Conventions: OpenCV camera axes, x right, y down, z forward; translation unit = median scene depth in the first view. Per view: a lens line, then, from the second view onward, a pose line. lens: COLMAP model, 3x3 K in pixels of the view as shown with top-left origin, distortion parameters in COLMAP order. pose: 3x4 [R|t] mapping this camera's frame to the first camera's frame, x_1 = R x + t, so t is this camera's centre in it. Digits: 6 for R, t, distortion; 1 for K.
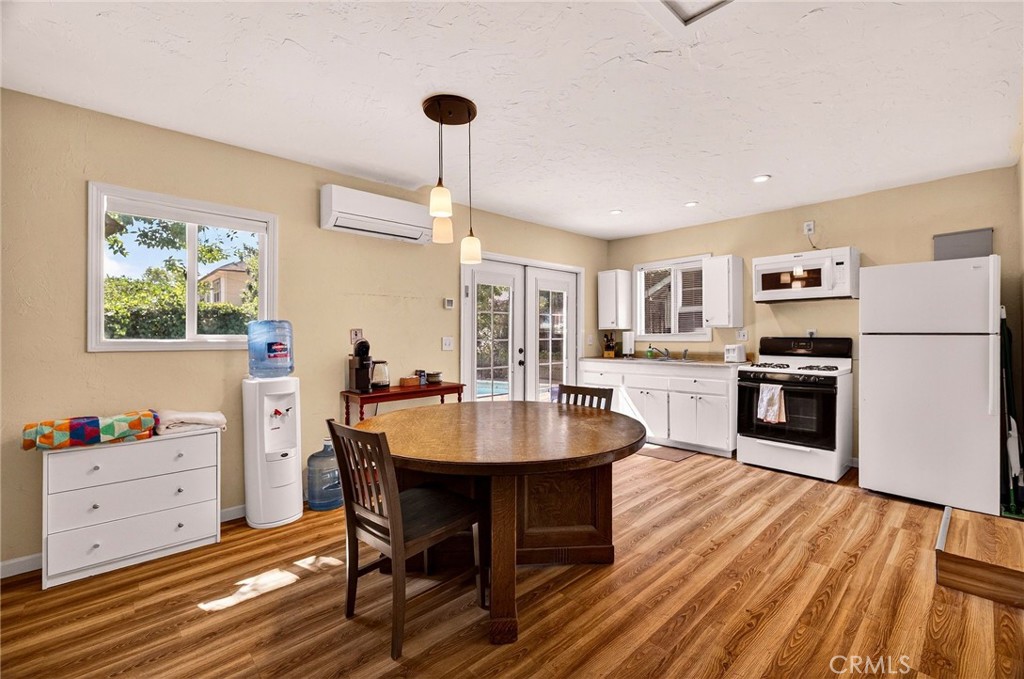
lens RADIAL K [[441.9, 0, 510.7], [0, 441.9, 333.7], [0, 0, 1]] dist [0.003640, 0.000262]
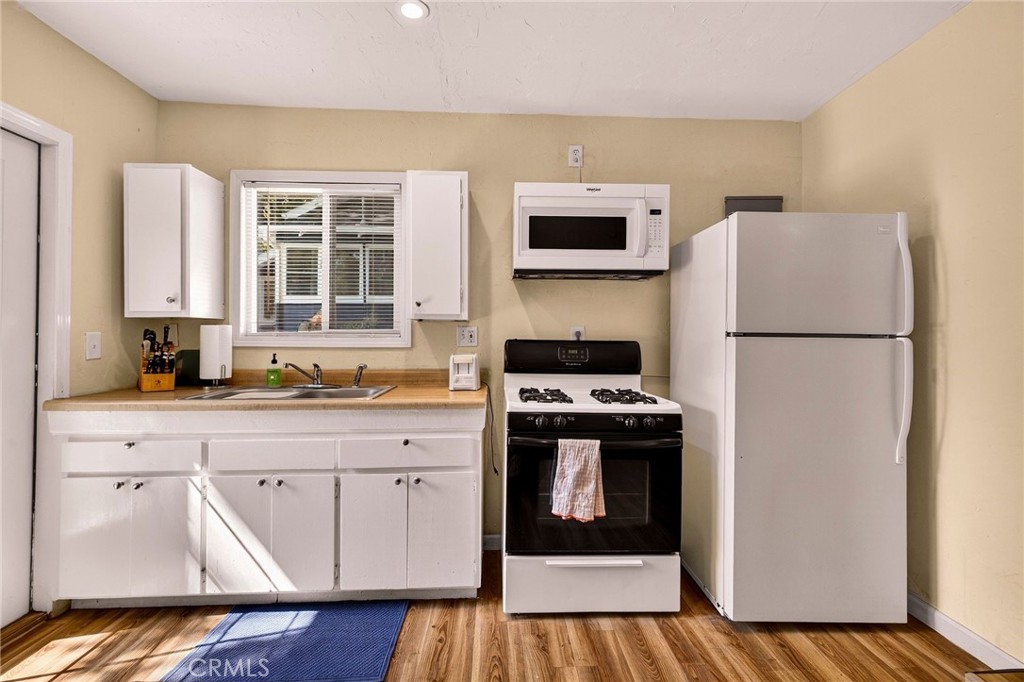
lens RADIAL K [[460.3, 0, 517.0], [0, 460.3, 338.9], [0, 0, 1]] dist [0.003684, 0.000207]
pose [[0.640700, 0.004696, 0.767777, 0.161848], [-0.011148, 0.999933, 0.003187, 0.005561], [-0.767710, -0.010601, 0.640709, 0.715818]]
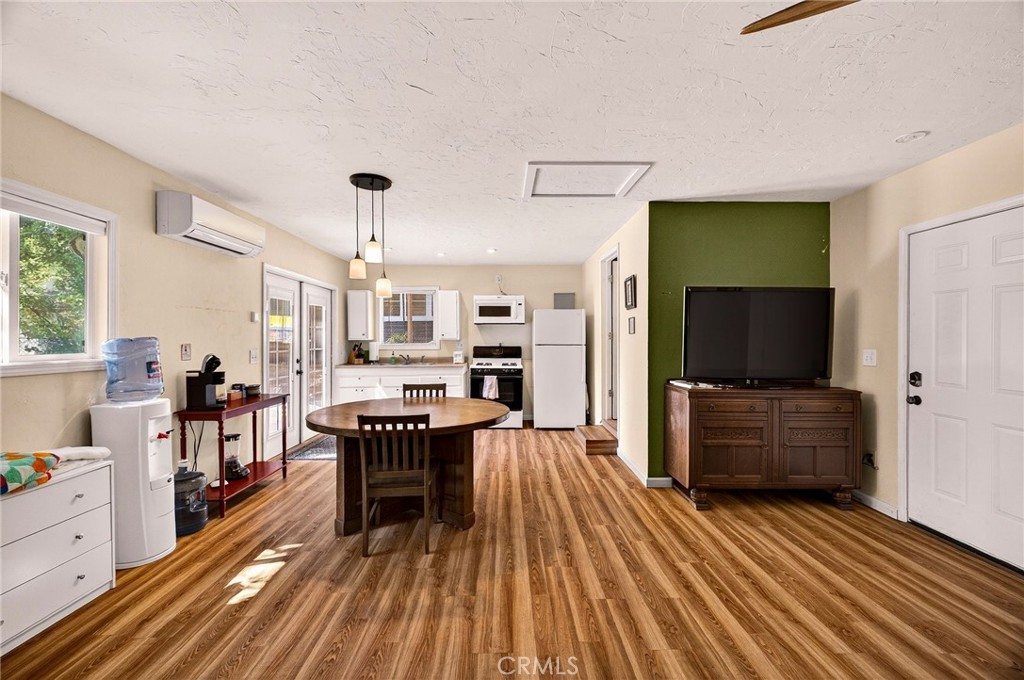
lens RADIAL K [[441.9, 0, 510.7], [0, 441.9, 334.2], [0, 0, 1]] dist [0.003640, 0.000262]
pose [[0.668911, 0.007626, 0.743303, -0.551039], [-0.001741, 0.999961, -0.008692, -0.023060], [-0.743341, 0.004520, 0.668898, -0.134388]]
